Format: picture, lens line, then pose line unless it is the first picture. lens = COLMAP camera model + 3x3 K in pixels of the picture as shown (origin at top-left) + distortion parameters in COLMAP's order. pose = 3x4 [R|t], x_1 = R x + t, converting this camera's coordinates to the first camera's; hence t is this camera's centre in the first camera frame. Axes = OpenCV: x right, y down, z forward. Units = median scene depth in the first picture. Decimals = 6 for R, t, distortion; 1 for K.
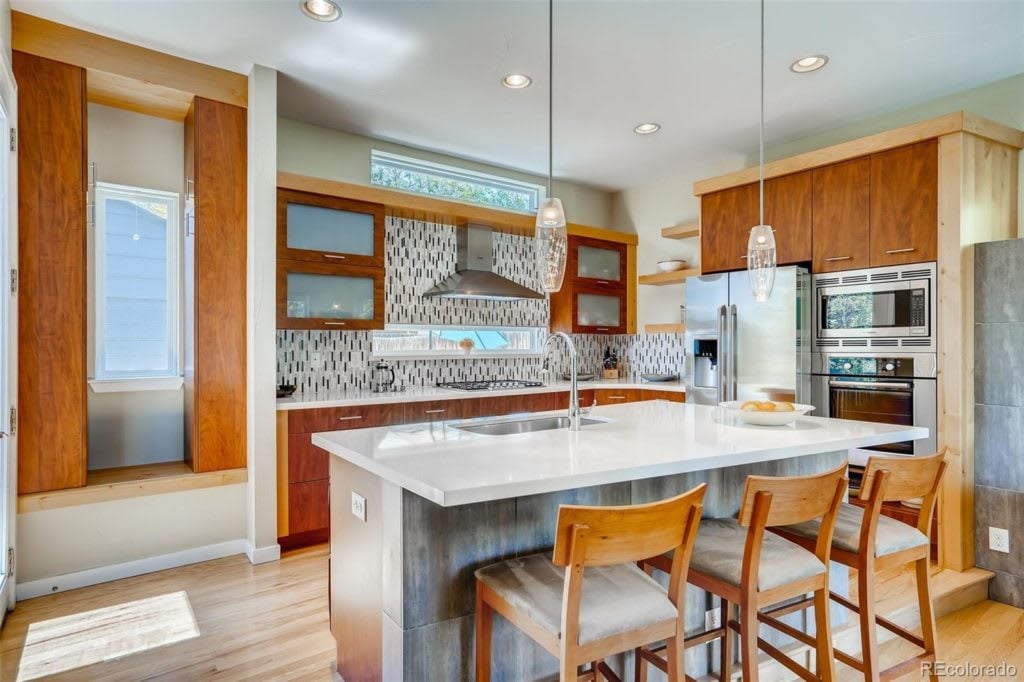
lens RADIAL K [[567.5, 0, 514.8], [0, 567.5, 345.2], [0, 0, 1]] dist [-0.003423, -0.000380]
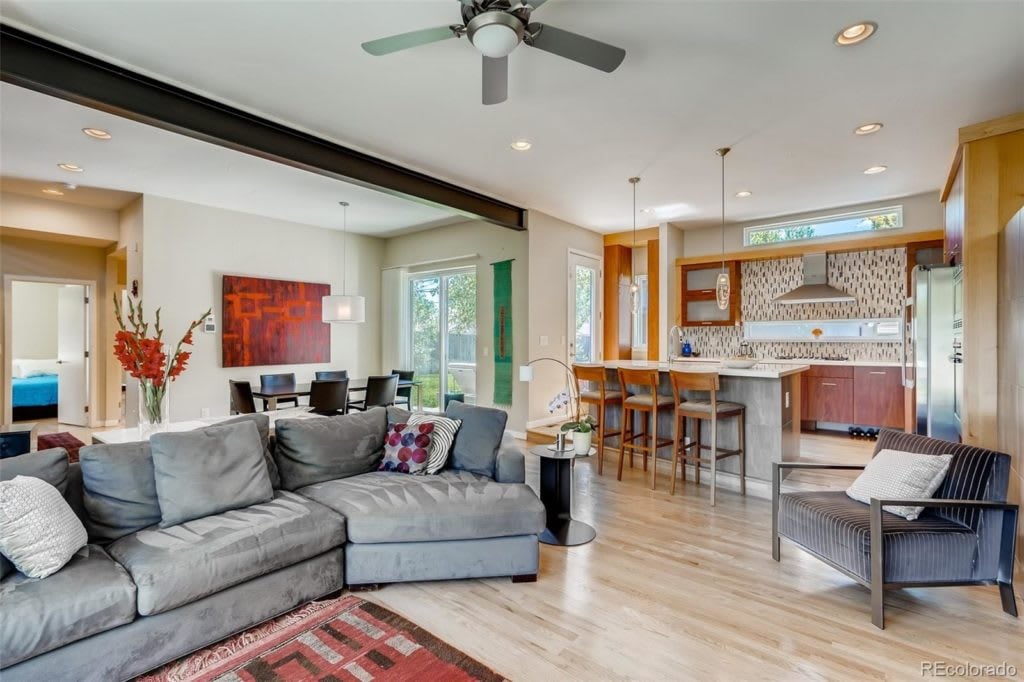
lens RADIAL K [[477.0, 0, 511.7], [0, 477.0, 339.5], [0, 0, 1]] dist [-0.000151, 0.000055]
pose [[0.224735, 0.001220, -0.974419, 0.994598], [0.000290, 0.999999, 0.001319, 0.015355], [0.974420, -0.000579, 0.224734, -0.079330]]
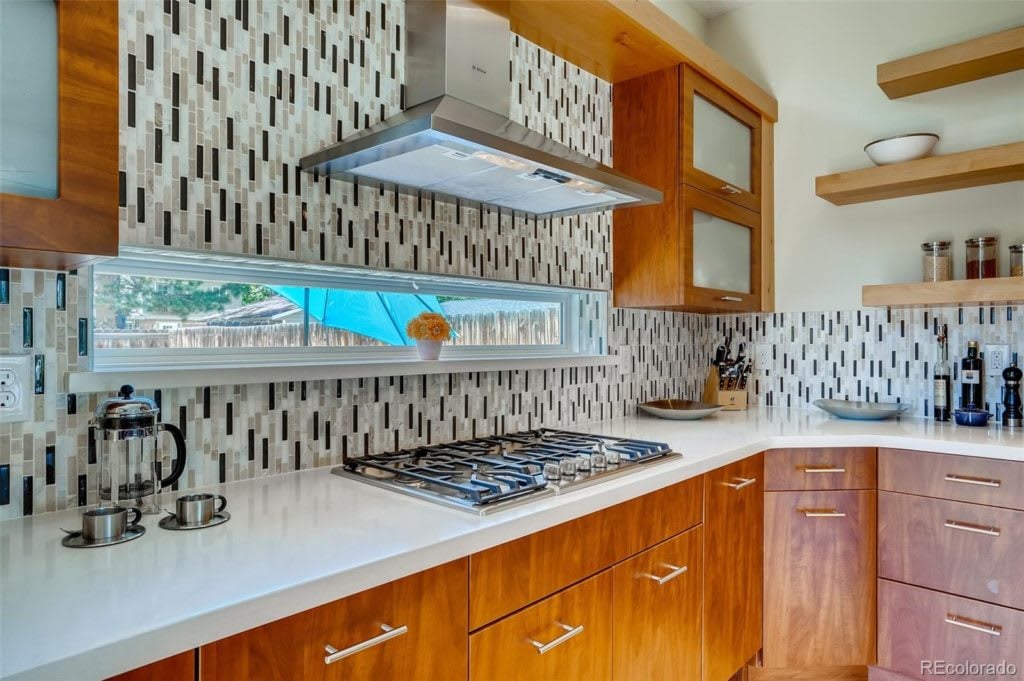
lens RADIAL K [[626.3, 0, 506.9], [0, 626.3, 335.4], [0, 0, 1]] dist [-0.024525, 0.000778]
pose [[0.984422, 0.002711, 0.175799, -0.107719], [-0.001570, 0.999977, -0.006626, 0.003656], [-0.175813, 0.006247, 0.984404, 0.634925]]
